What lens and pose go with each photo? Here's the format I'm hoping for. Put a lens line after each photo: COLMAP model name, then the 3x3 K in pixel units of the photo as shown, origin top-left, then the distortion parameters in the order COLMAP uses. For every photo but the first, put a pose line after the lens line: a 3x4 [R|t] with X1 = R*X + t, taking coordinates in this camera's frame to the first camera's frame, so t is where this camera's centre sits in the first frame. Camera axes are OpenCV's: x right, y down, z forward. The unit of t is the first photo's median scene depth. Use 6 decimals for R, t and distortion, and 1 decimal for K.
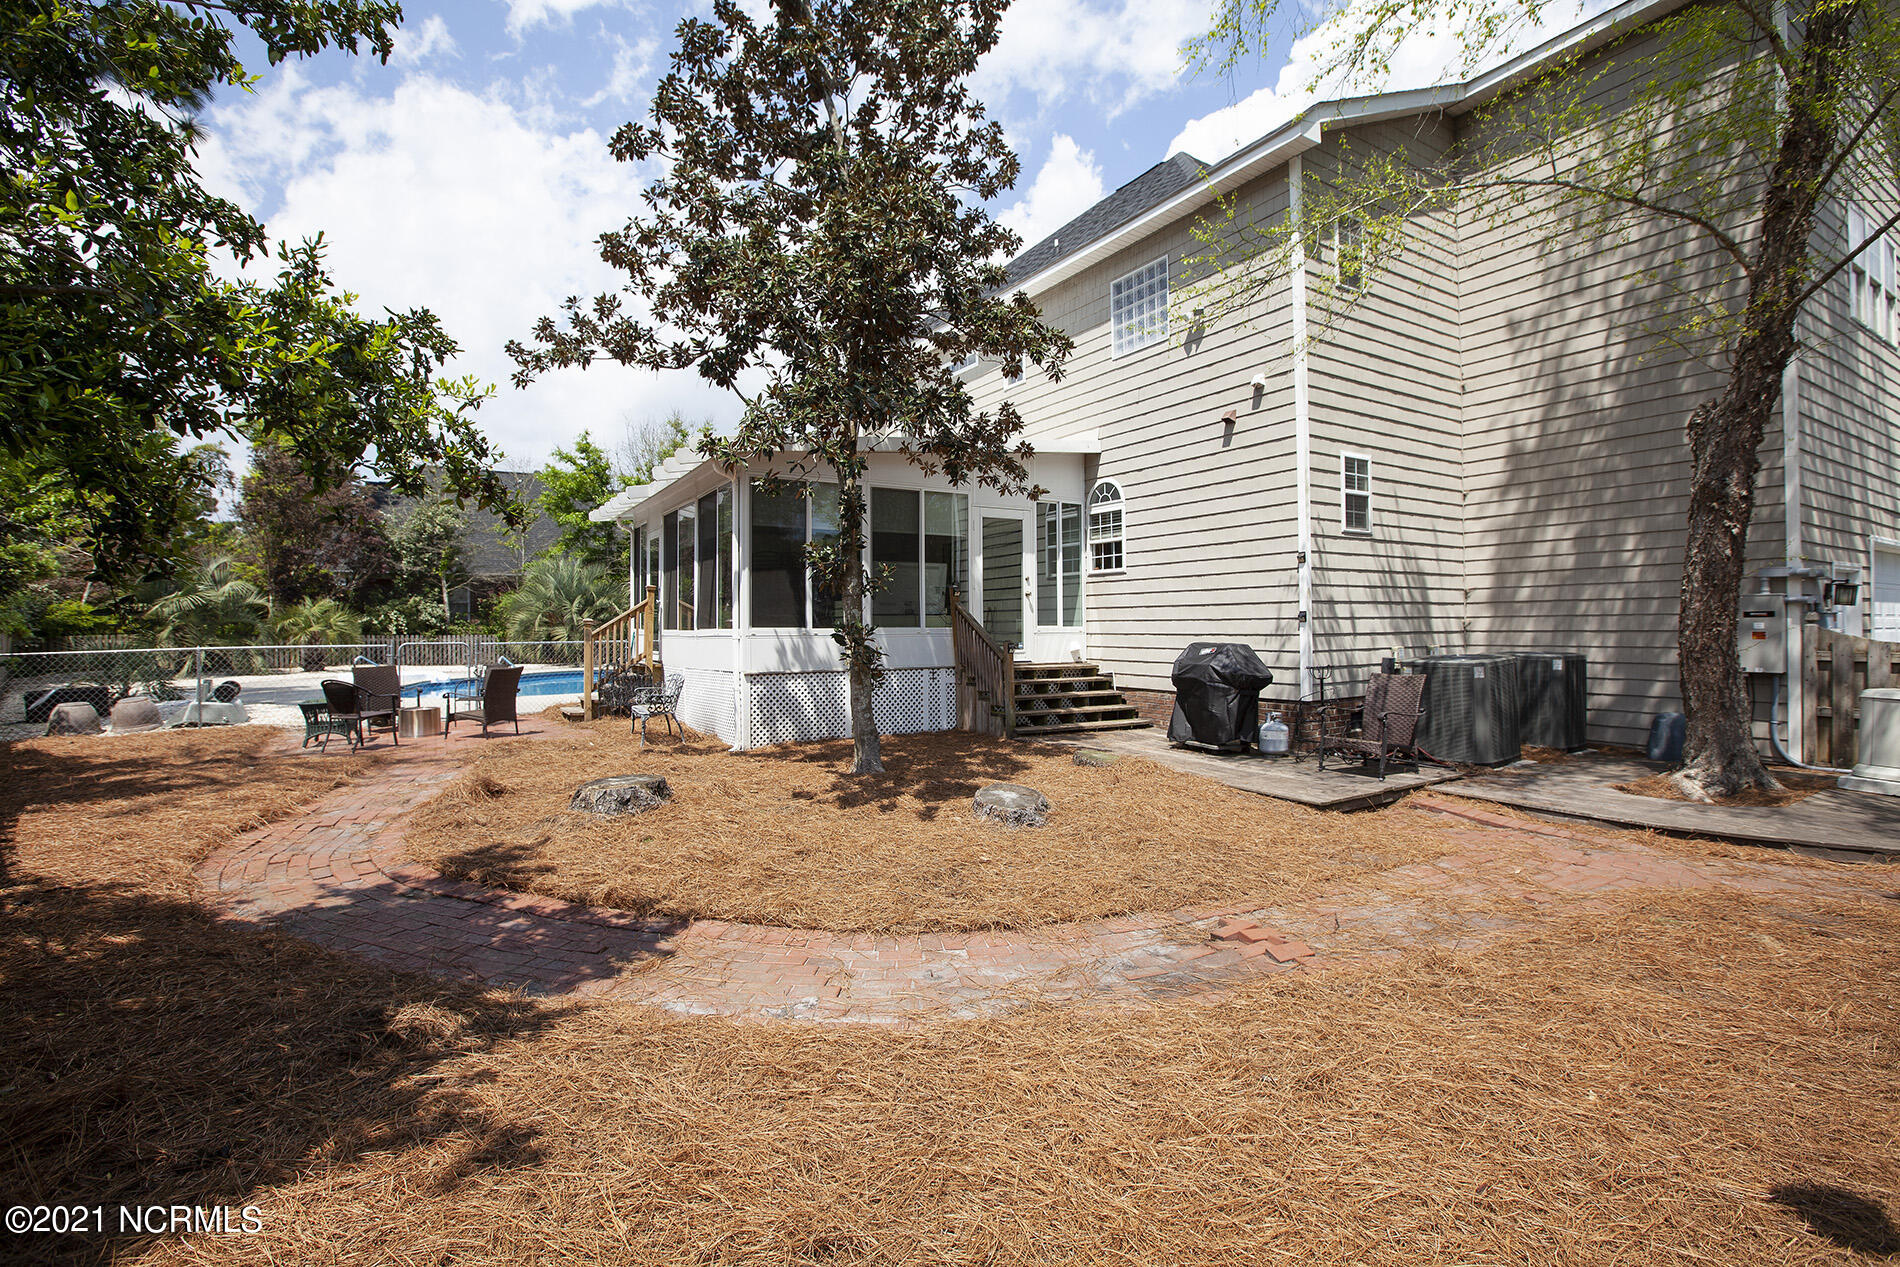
lens RADIAL K [[841.7, 0, 950.0], [0, 841.7, 633.5], [0, 0, 1]] dist [0.000708, 0.000165]
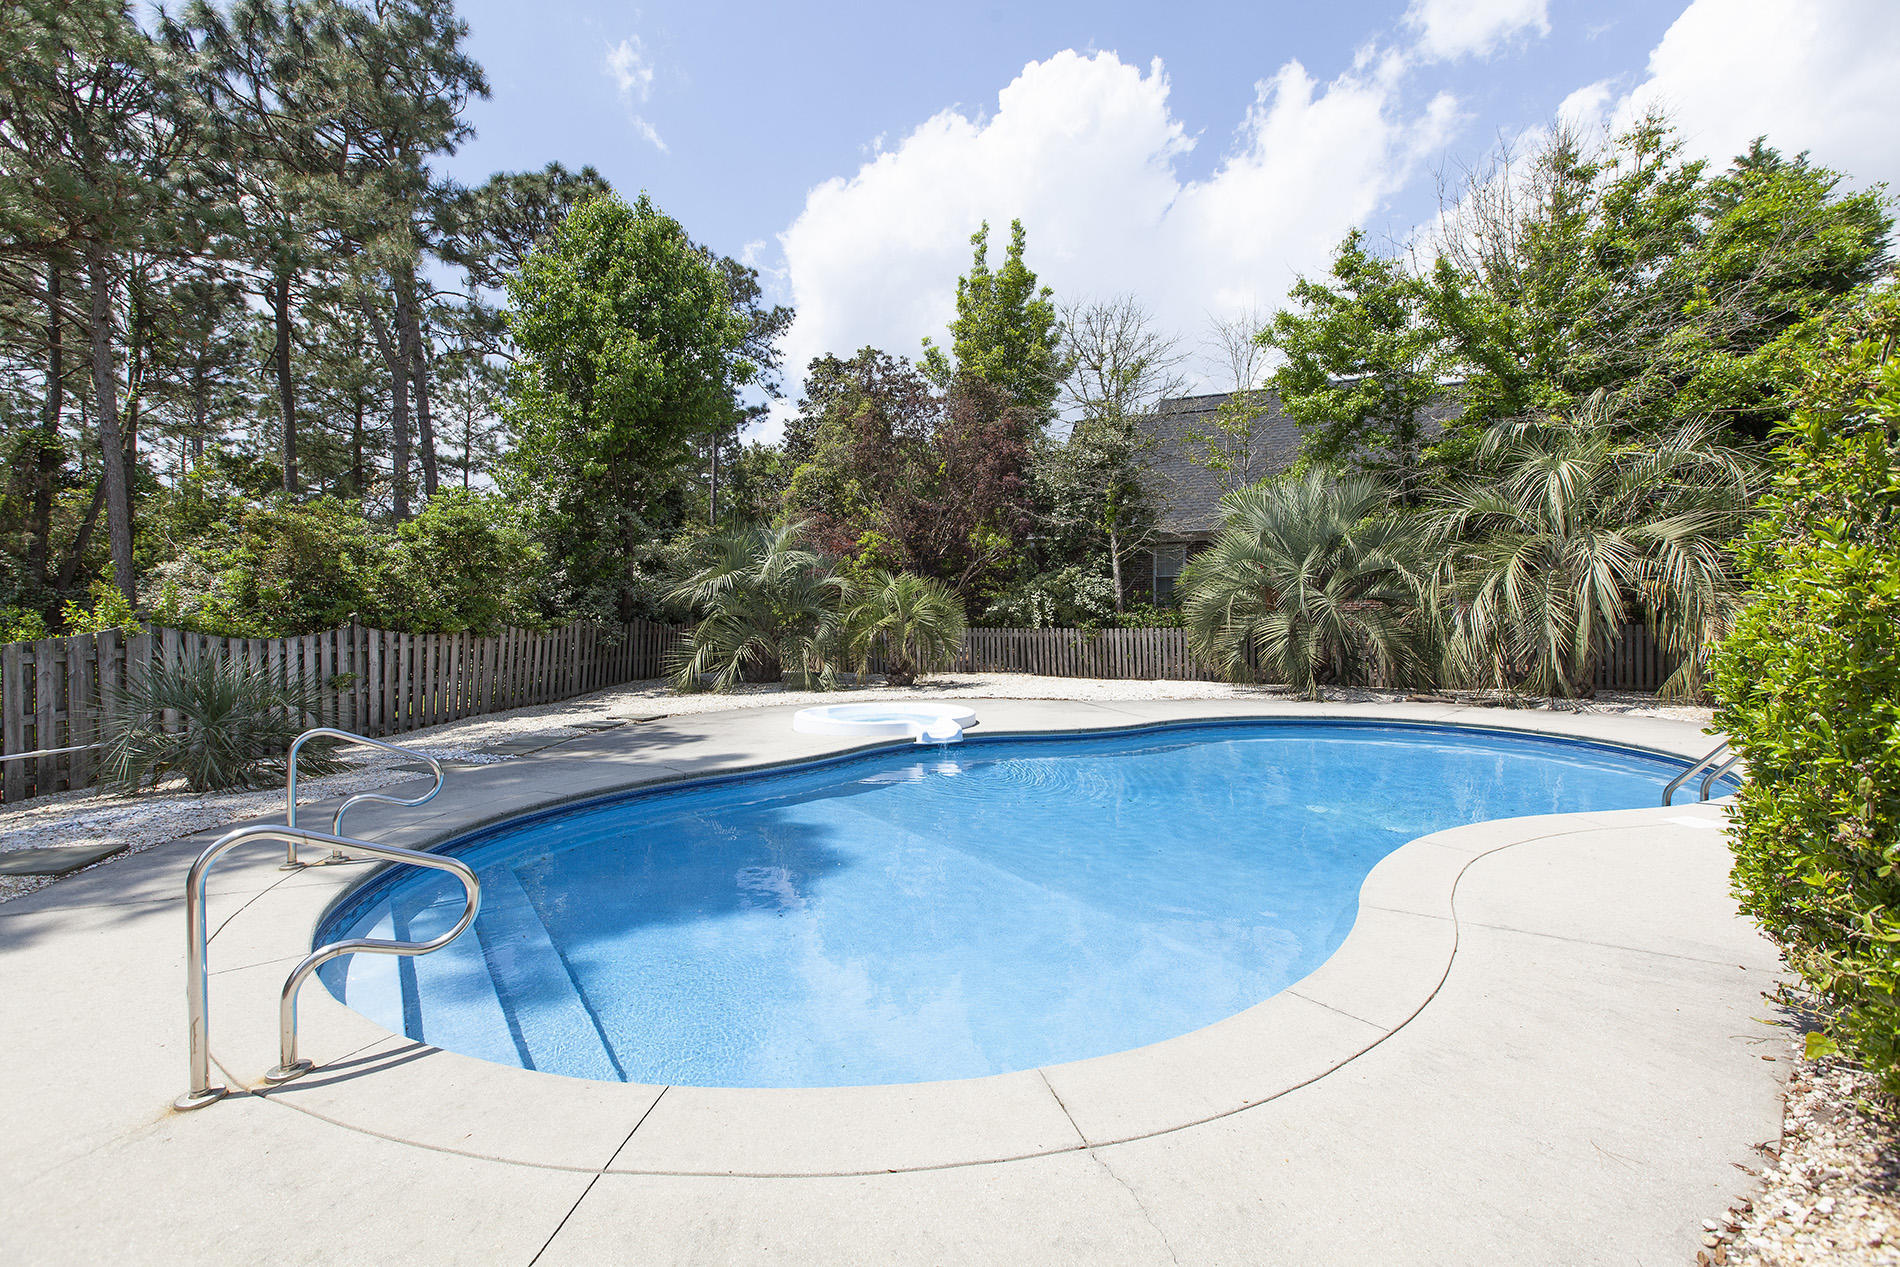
lens RADIAL K [[841.7, 0, 950.0], [0, 841.7, 633.5], [0, 0, 1]] dist [0.000708, 0.000165]
pose [[0.587728, 0.012589, -0.808960, -0.176452], [-0.002792, 0.999905, 0.013532, -0.002470], [0.809053, -0.005695, 0.587707, 0.551988]]
